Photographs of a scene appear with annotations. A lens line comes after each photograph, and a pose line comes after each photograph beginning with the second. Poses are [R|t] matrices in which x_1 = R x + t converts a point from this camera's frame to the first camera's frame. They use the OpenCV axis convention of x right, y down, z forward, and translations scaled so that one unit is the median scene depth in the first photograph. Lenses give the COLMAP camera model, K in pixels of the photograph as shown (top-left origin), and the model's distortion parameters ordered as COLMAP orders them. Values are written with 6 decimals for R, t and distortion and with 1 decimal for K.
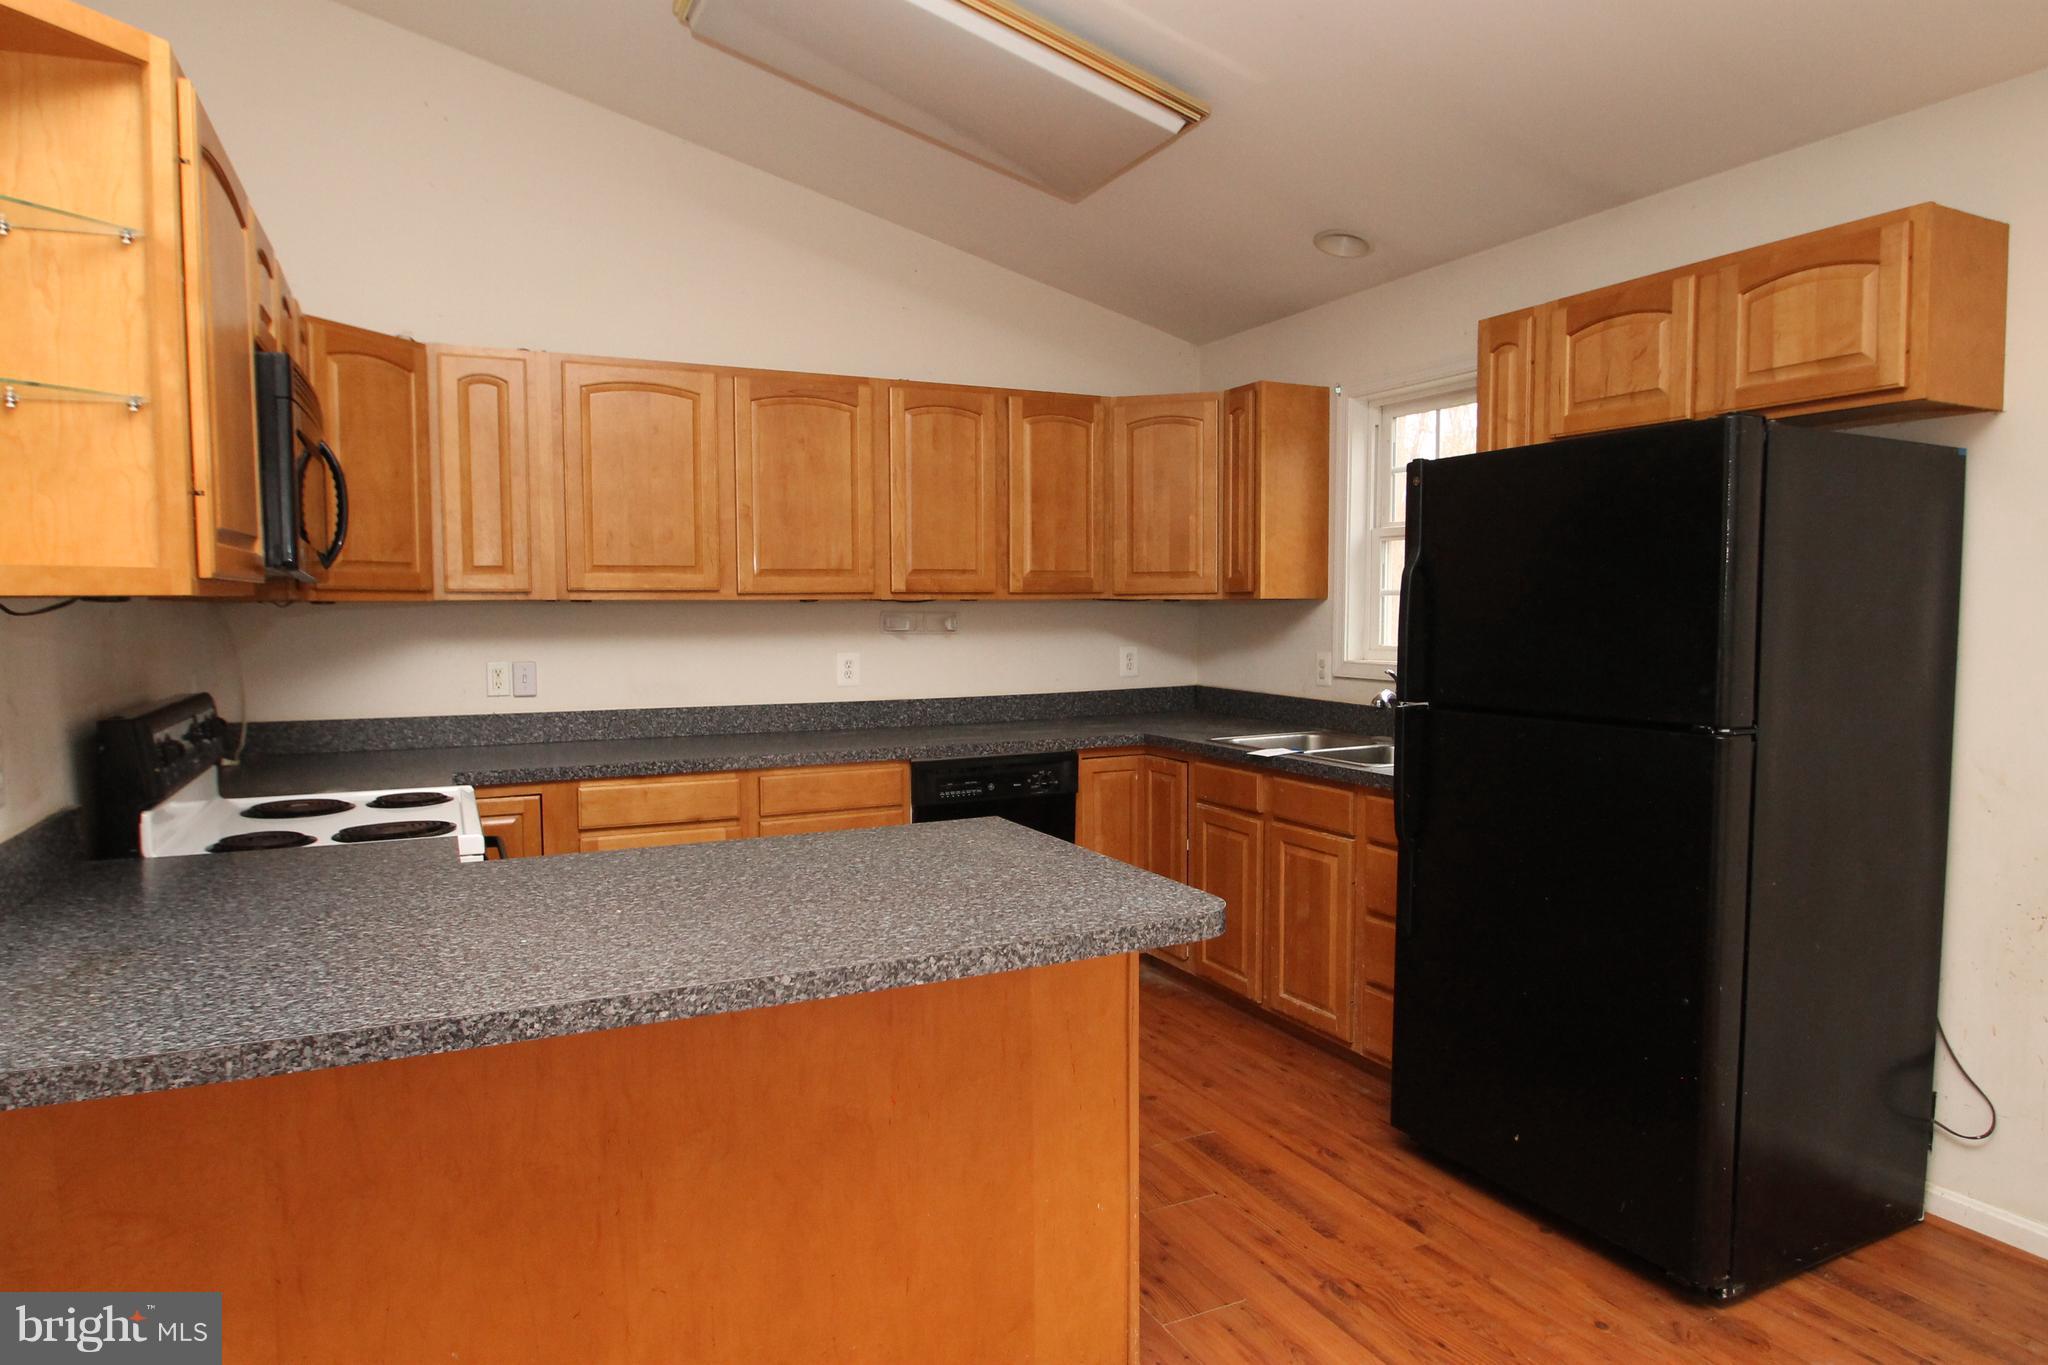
lens RADIAL K [[1225.8, 0, 1024.0], [0, 1225.8, 682.5], [0, 0, 1]] dist [-0.005762, -0.015395]
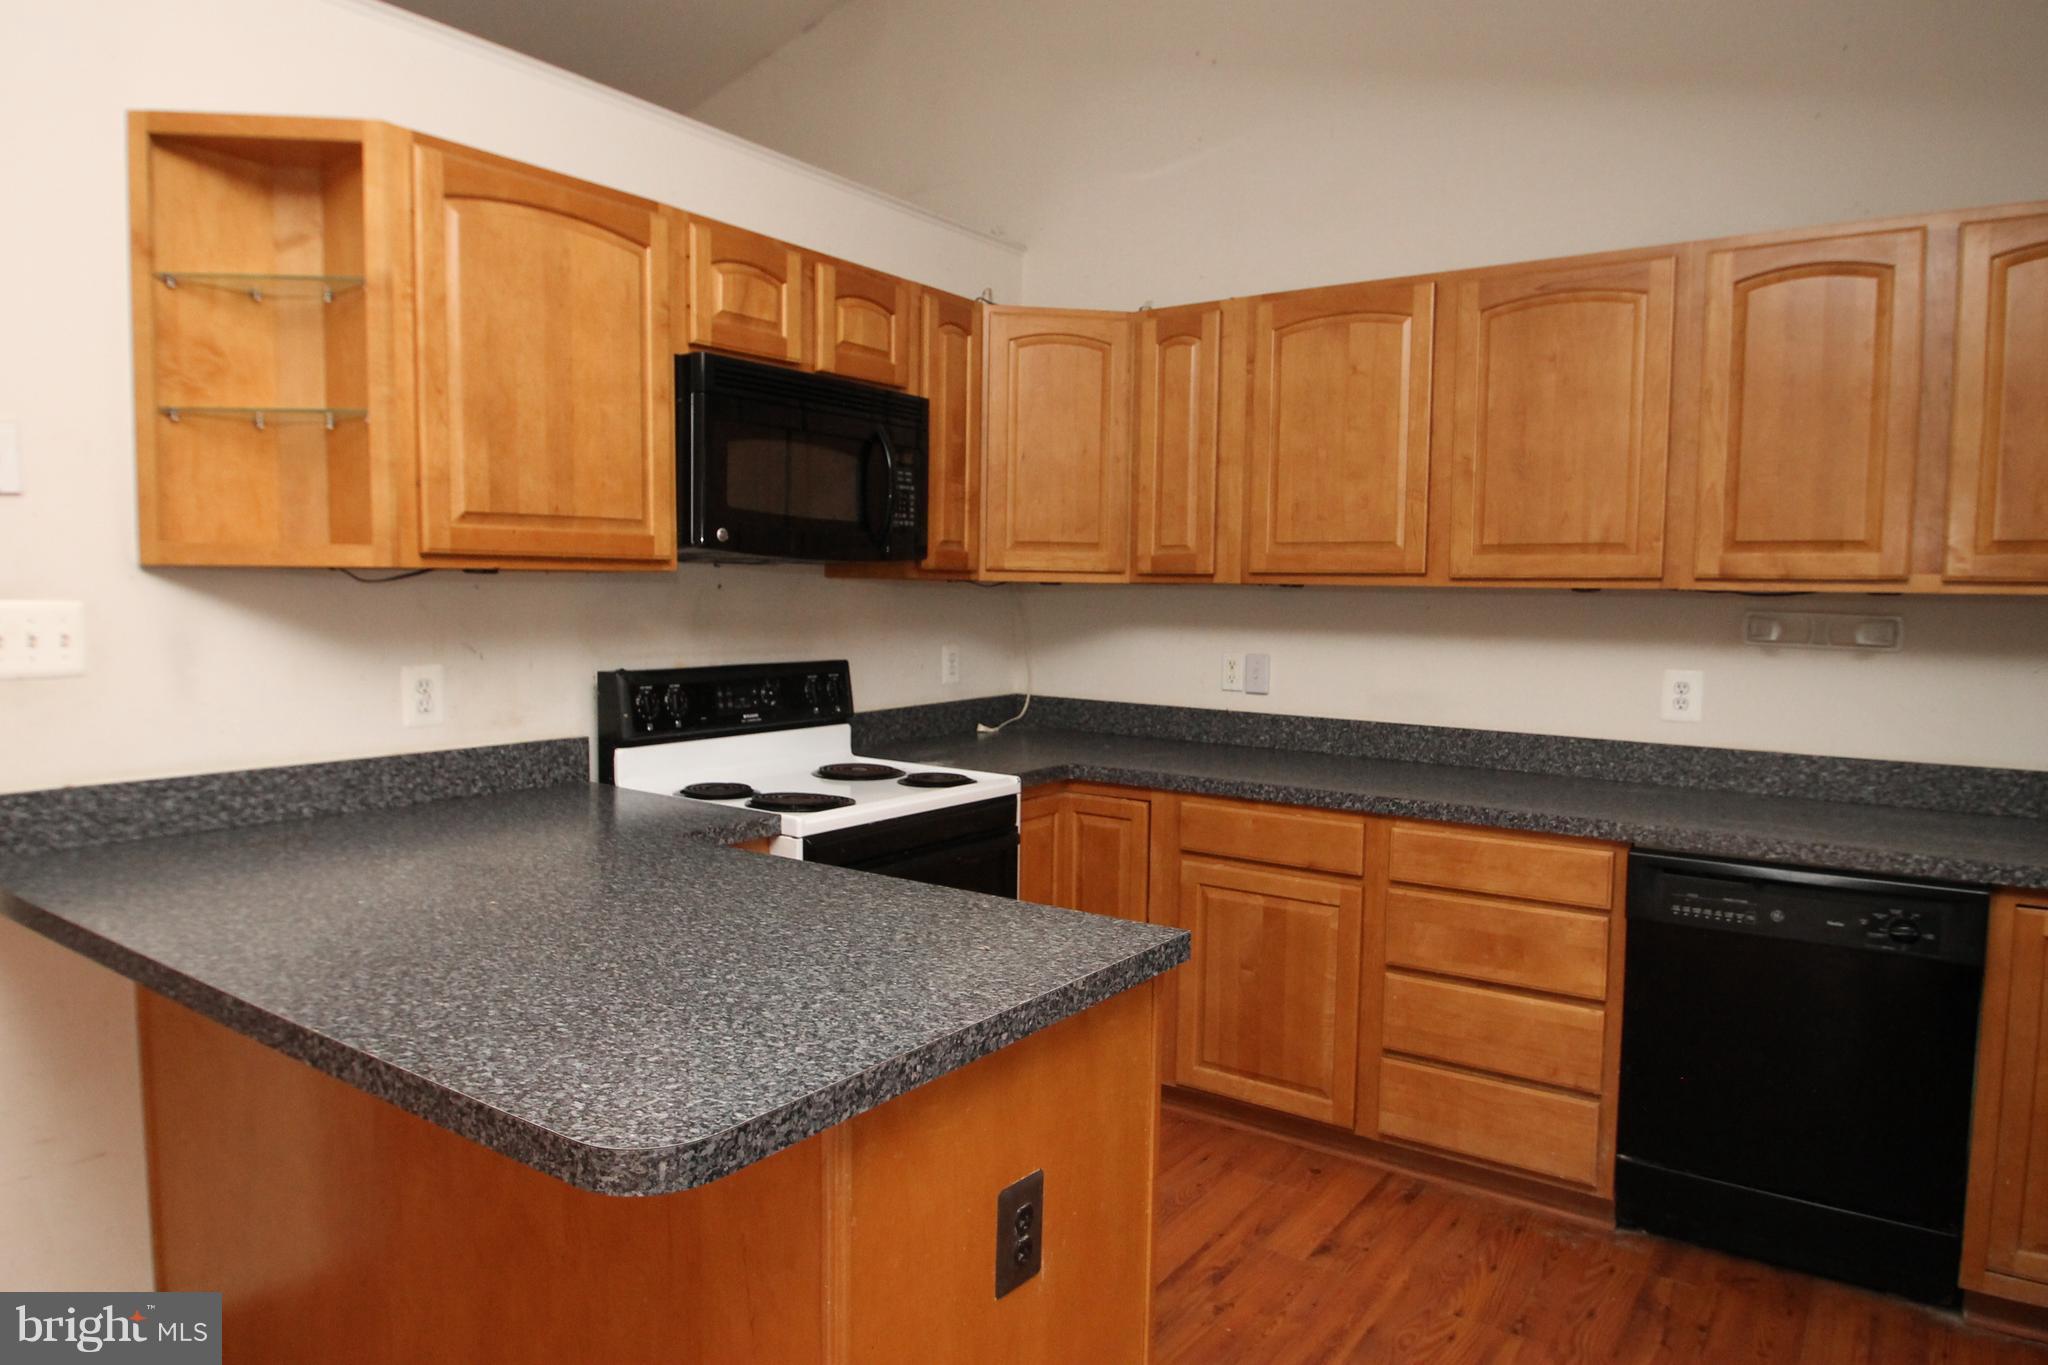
lens RADIAL K [[1298.8, 0, 1024.0], [0, 1298.8, 682.5], [0, 0, 1]] dist [-0.031822, 0.002432]
pose [[0.472808, 0.072738, -0.878158, 0.439462], [-0.073130, 0.996388, 0.043157, -0.032778], [0.878126, 0.043814, 0.476419, 0.536127]]
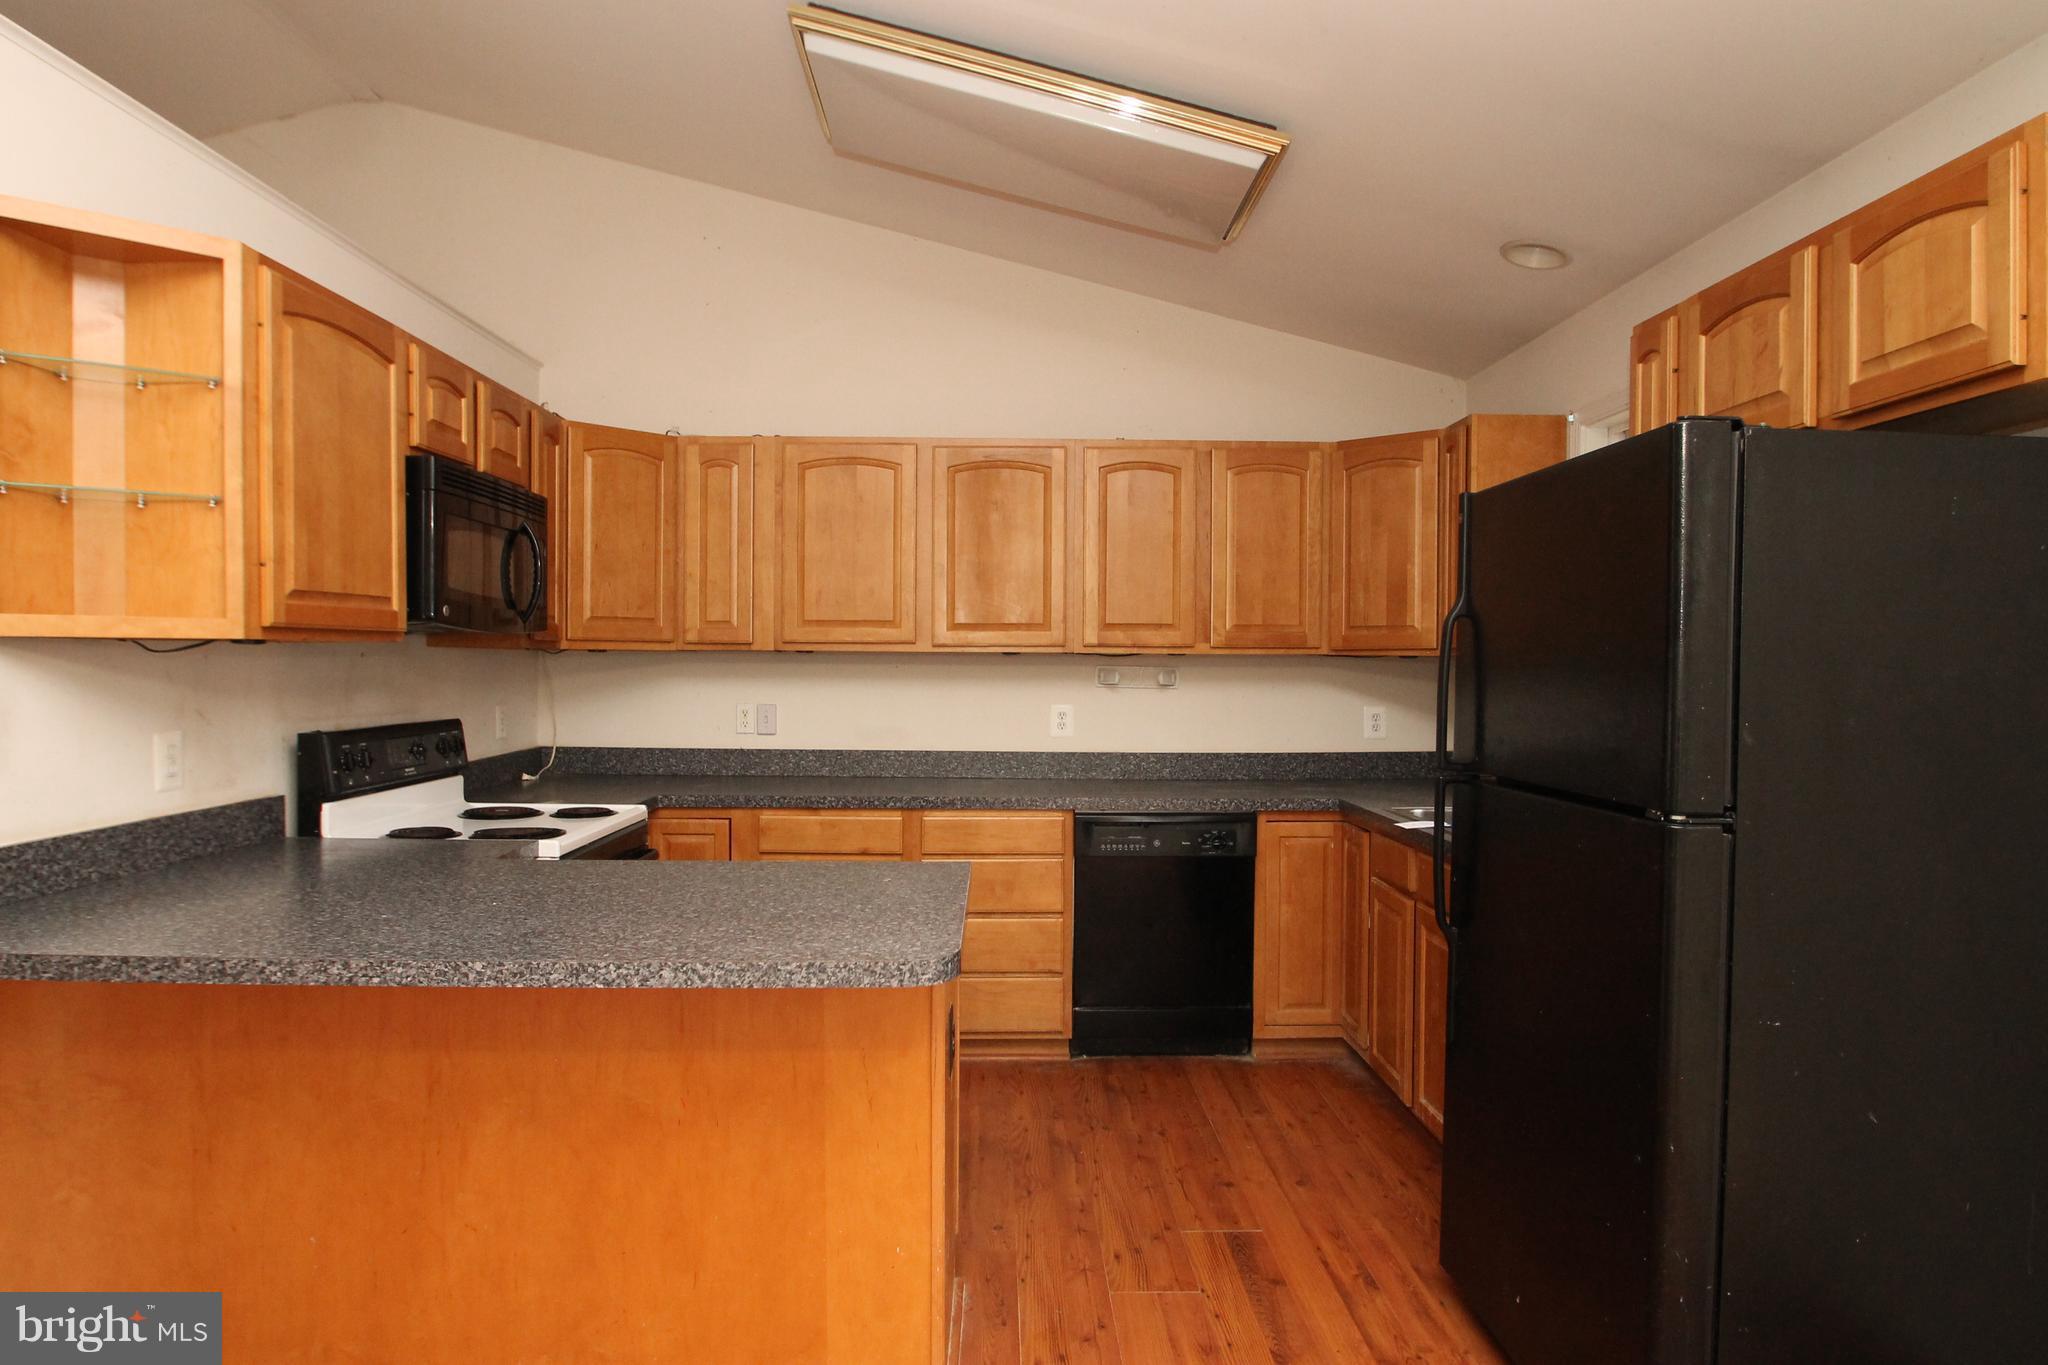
lens RADIAL K [[1225.8, 0, 1024.0], [0, 1225.8, 682.5], [0, 0, 1]] dist [-0.005762, -0.015395]
pose [[0.905955, 0.016800, -0.423041, 0.391359], [-0.037412, 0.998480, -0.040467, 0.000170], [0.421718, 0.052488, 0.905207, 0.076475]]
